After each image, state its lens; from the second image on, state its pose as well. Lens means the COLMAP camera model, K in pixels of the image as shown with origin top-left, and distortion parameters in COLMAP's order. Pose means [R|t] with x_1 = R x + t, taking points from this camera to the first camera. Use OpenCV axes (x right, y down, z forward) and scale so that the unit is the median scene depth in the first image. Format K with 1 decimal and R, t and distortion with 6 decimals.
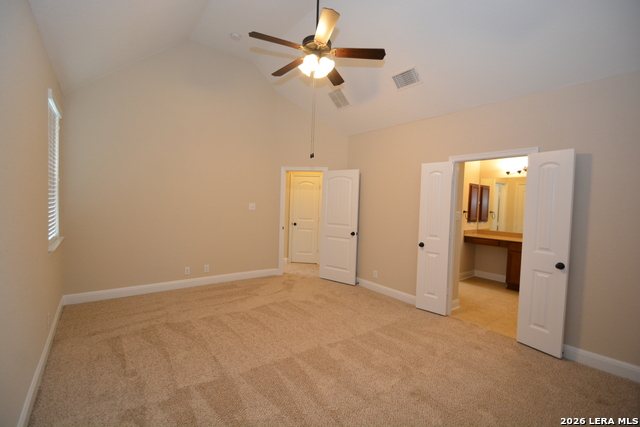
lens RADIAL K [[280.0, 0, 317.8], [0, 280.0, 211.2], [0, 0, 1]] dist [0.010109, -0.014840]
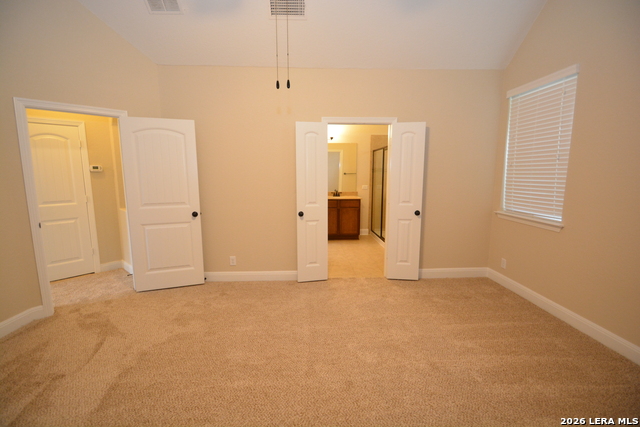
lens RADIAL K [[280.0, 0, 317.8], [0, 280.0, 211.2], [0, 0, 1]] dist [0.010109, -0.014840]
pose [[0.579500, -0.150397, 0.800975, -0.323473], [0.046229, 0.987308, 0.151938, -0.025054], [-0.813660, -0.051020, 0.579098, 0.430785]]
